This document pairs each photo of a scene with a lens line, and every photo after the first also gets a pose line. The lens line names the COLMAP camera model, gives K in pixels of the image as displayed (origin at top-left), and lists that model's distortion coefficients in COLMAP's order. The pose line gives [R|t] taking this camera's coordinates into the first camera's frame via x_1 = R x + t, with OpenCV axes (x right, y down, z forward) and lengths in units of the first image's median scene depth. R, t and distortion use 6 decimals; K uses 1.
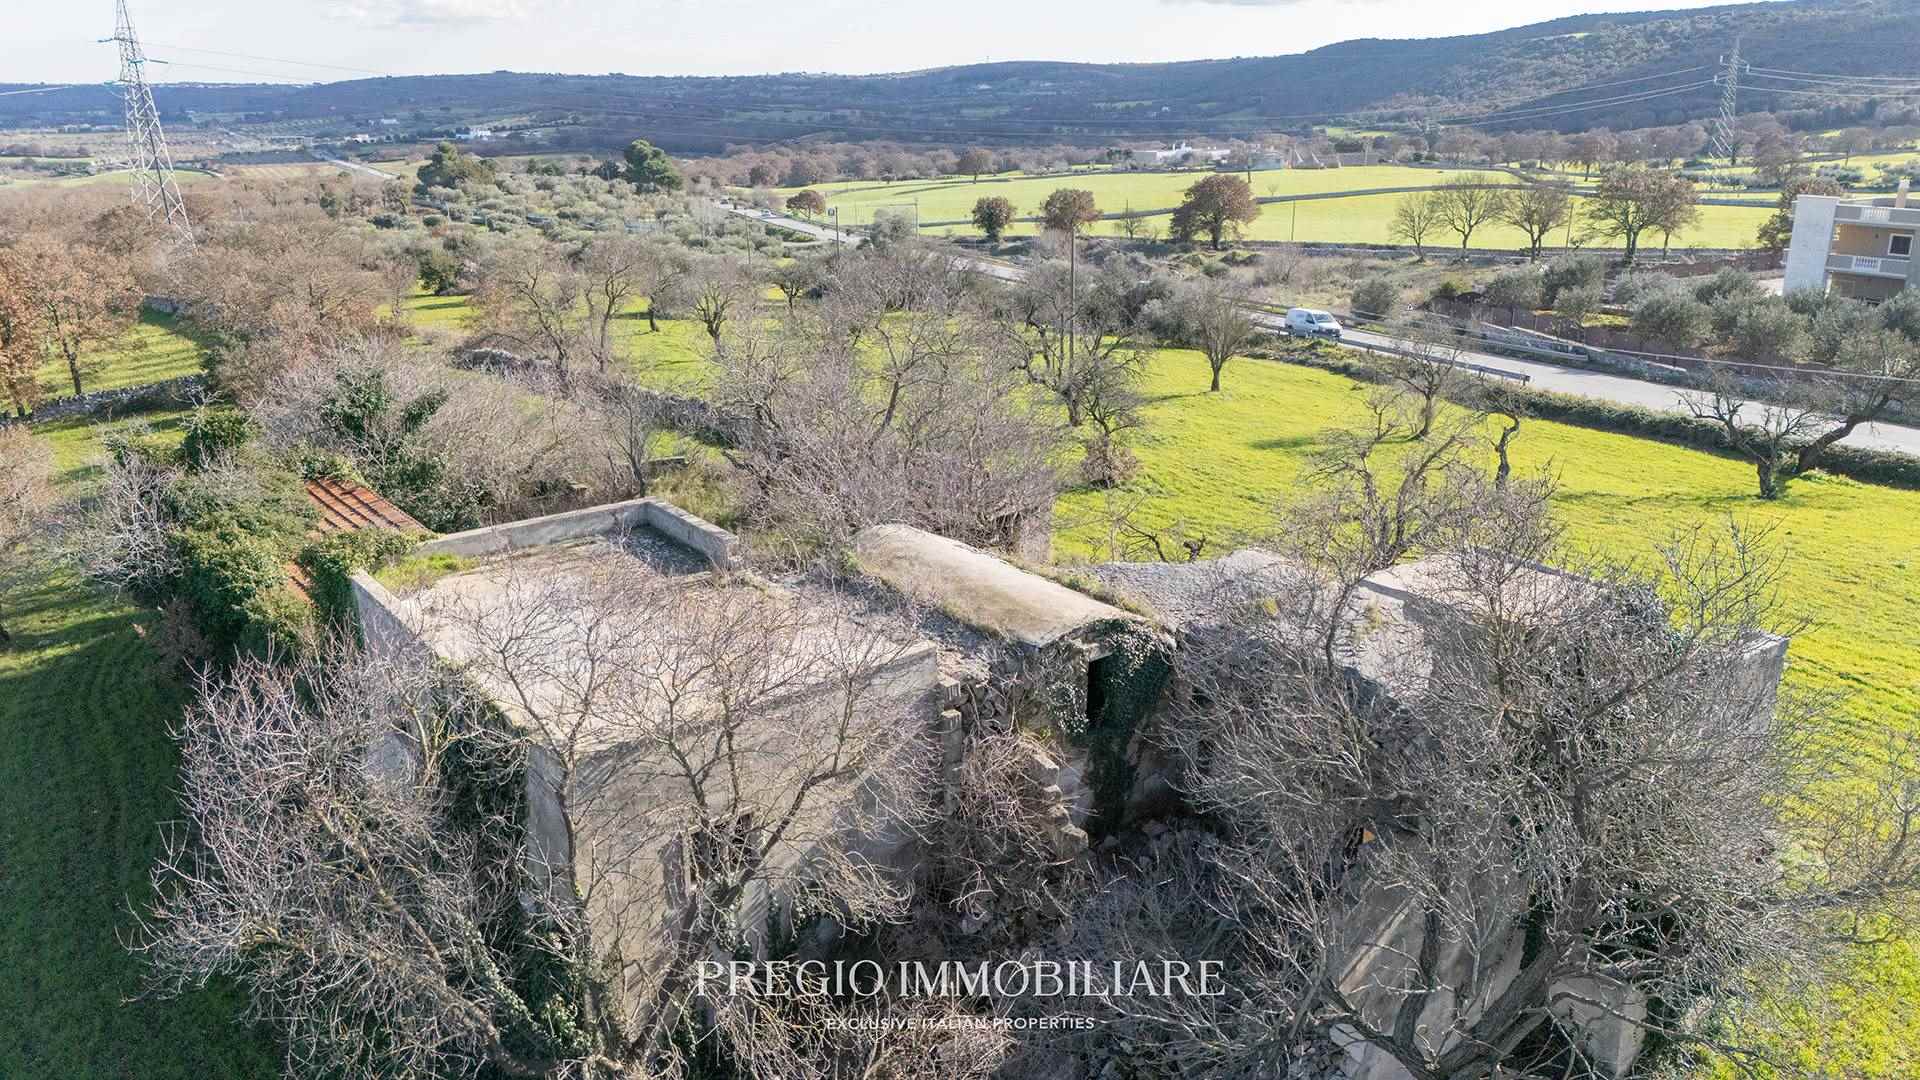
lens RADIAL K [[1397.1, 0, 960.0], [0, 1397.1, 540.0], [0, 0, 1]] dist [0.088995, -0.092351]
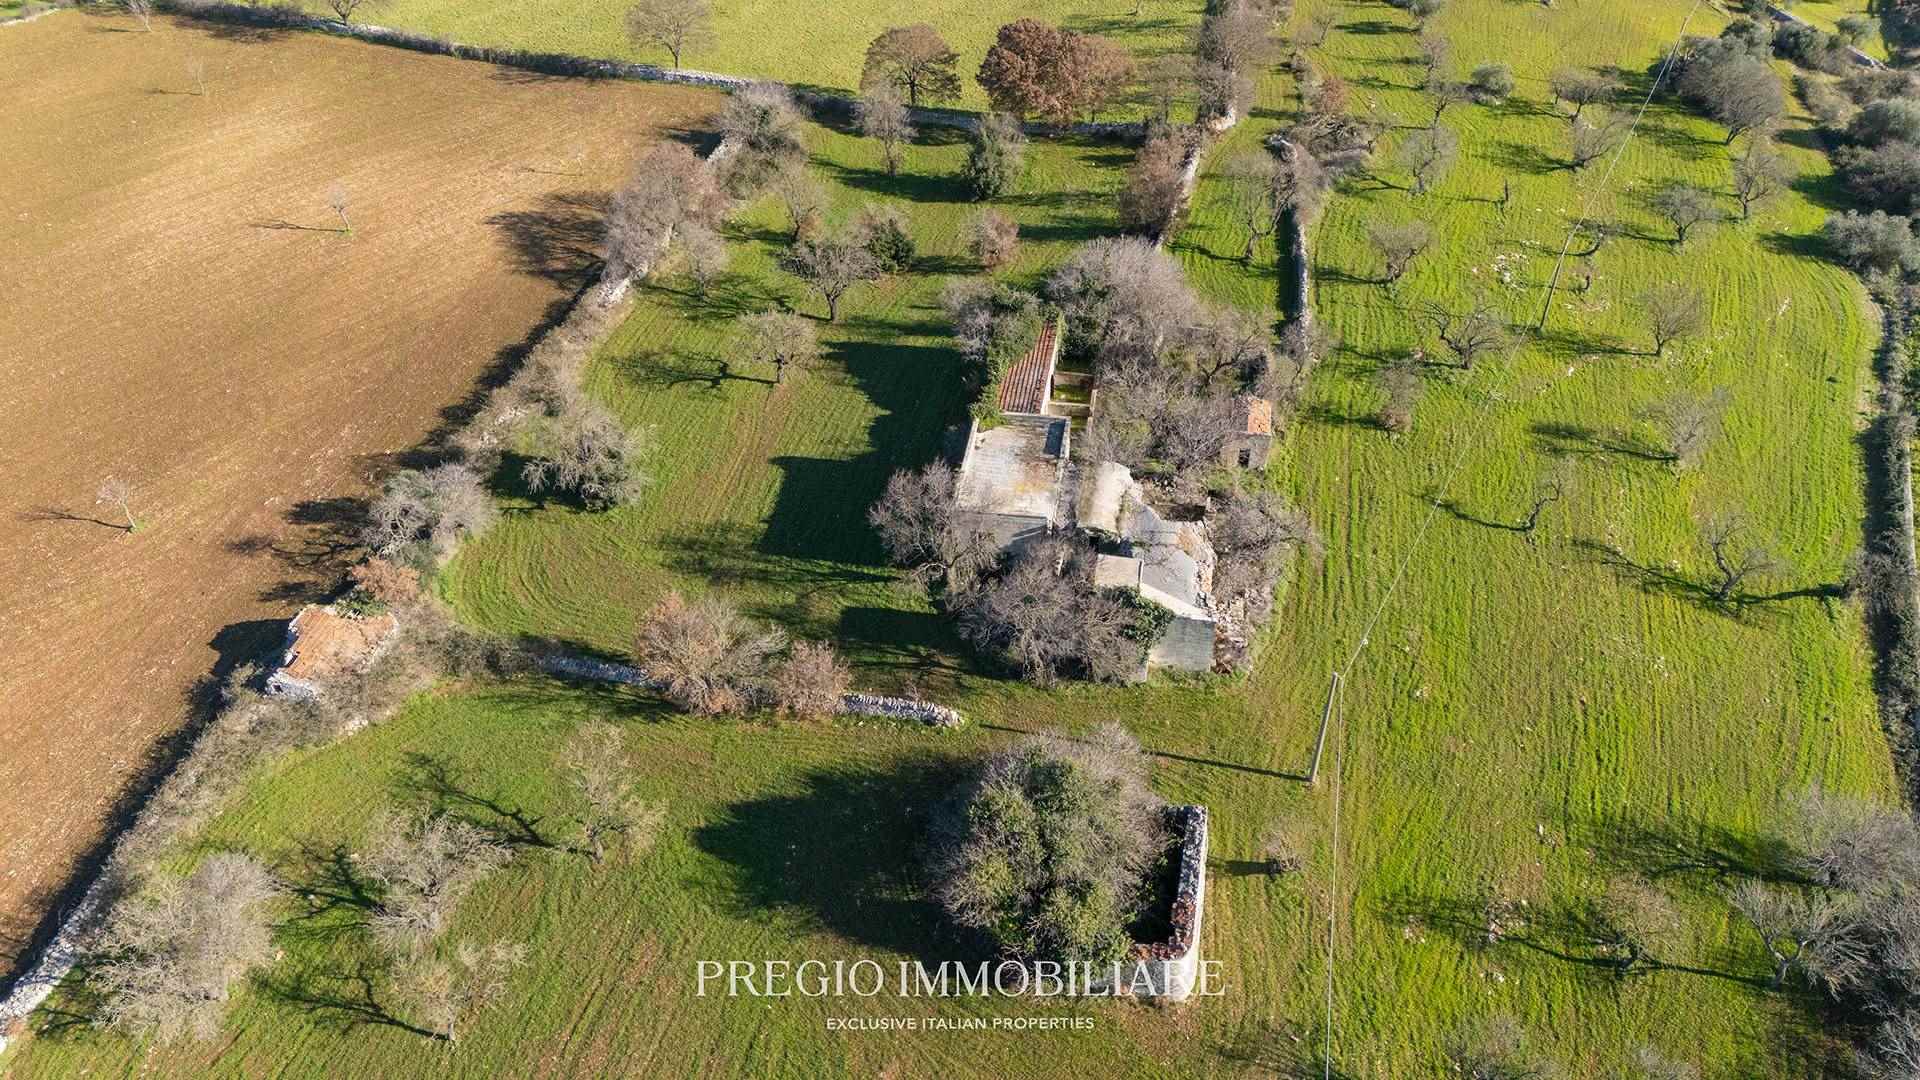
lens RADIAL K [[1400.5, 0, 960.0], [0, 1400.5, 540.0], [0, 0, 1]] dist [0.109054, -0.145349]
pose [[0.681139, 0.477394, -0.555108, 0.183913], [-0.208821, 0.853365, 0.477664, -0.153650], [0.701743, -0.209437, 0.680950, -0.169961]]
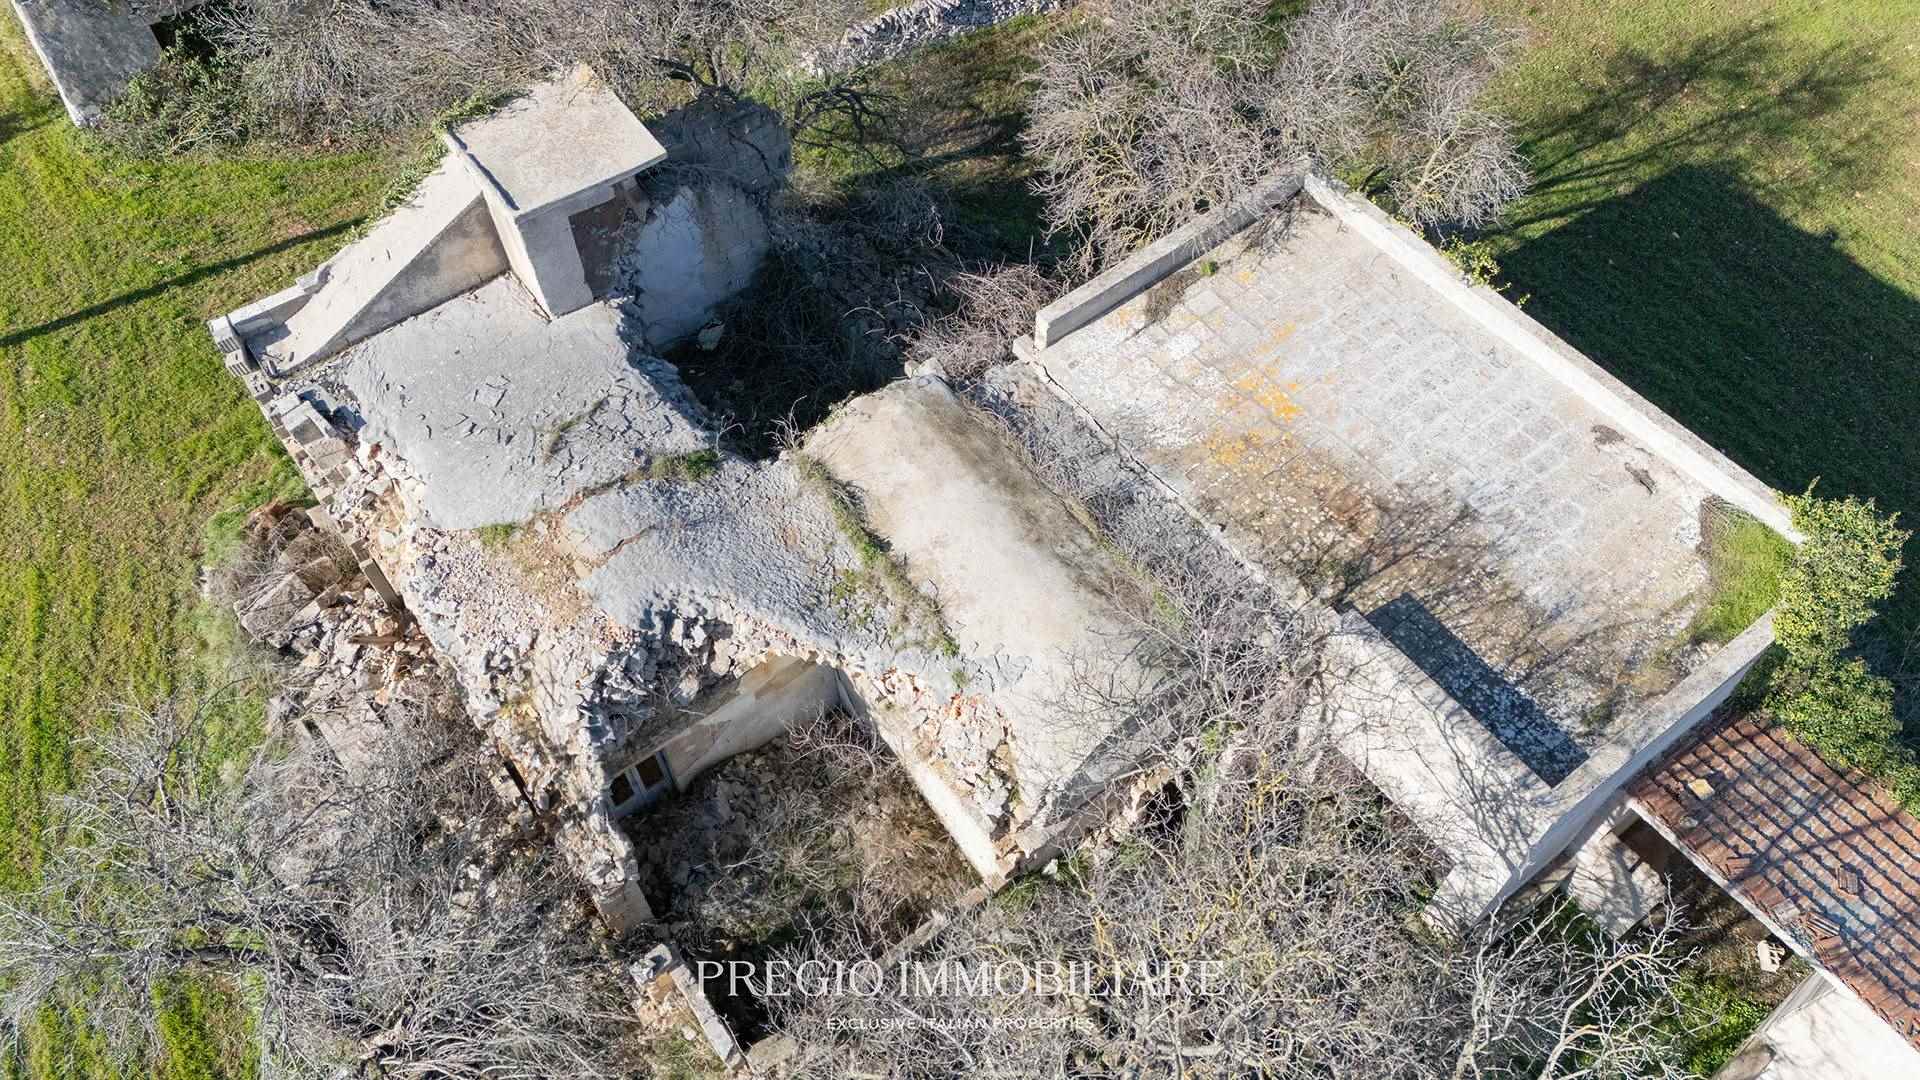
lens RADIAL K [[1383.9, 0, 960.0], [0, 1383.9, 540.0], [0, 0, 1]] dist [0.100250, -0.093388]
pose [[-0.999818, 0.001650, 0.019001, 0.001858], [0.018617, 0.300658, 0.953550, -0.076264], [-0.004140, 0.953731, -0.300634, 0.131106]]
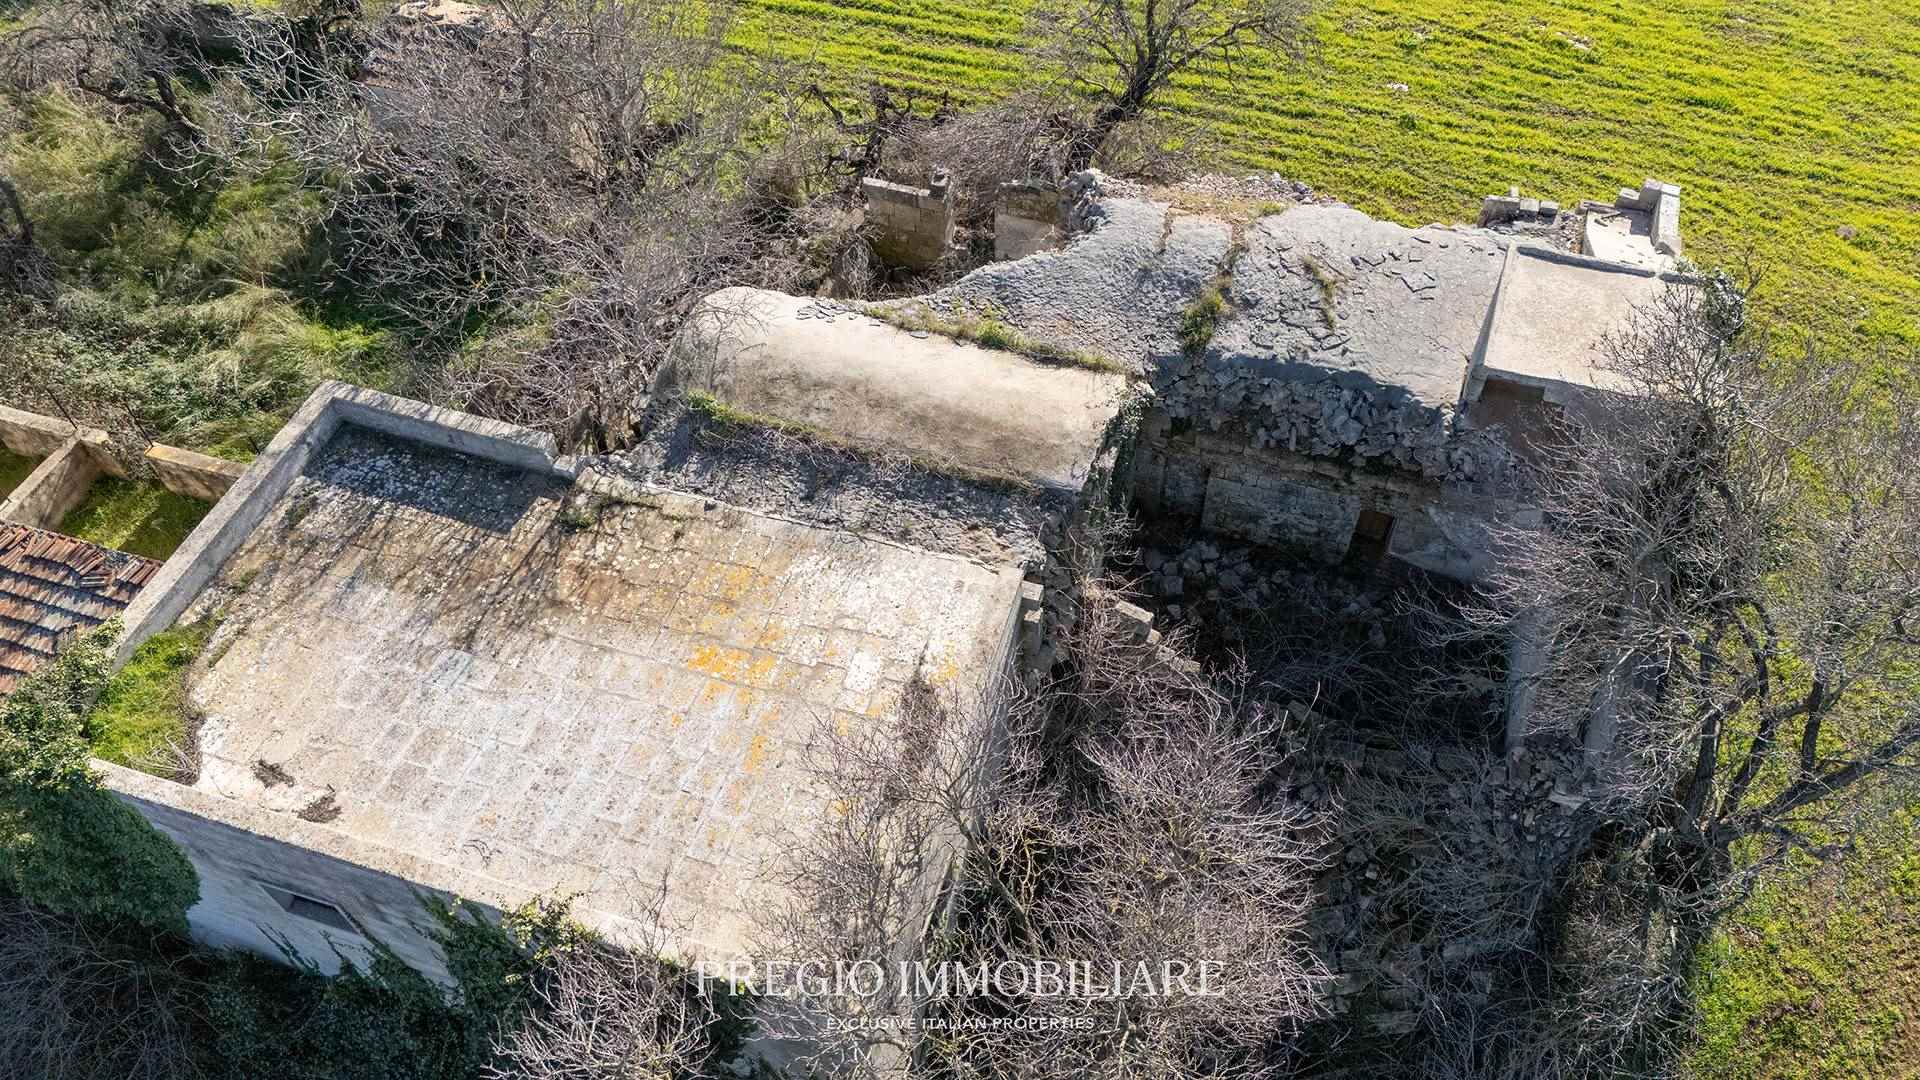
lens RADIAL K [[1403.3, 0, 960.0], [0, 1403.3, 540.0], [0, 0, 1]] dist [0.096162, -0.100094]
pose [[0.824996, -0.443880, 0.349789, -0.029596], [0.181770, 0.794470, 0.579462, -0.038368], [-0.535108, -0.414473, 0.736119, 0.036931]]
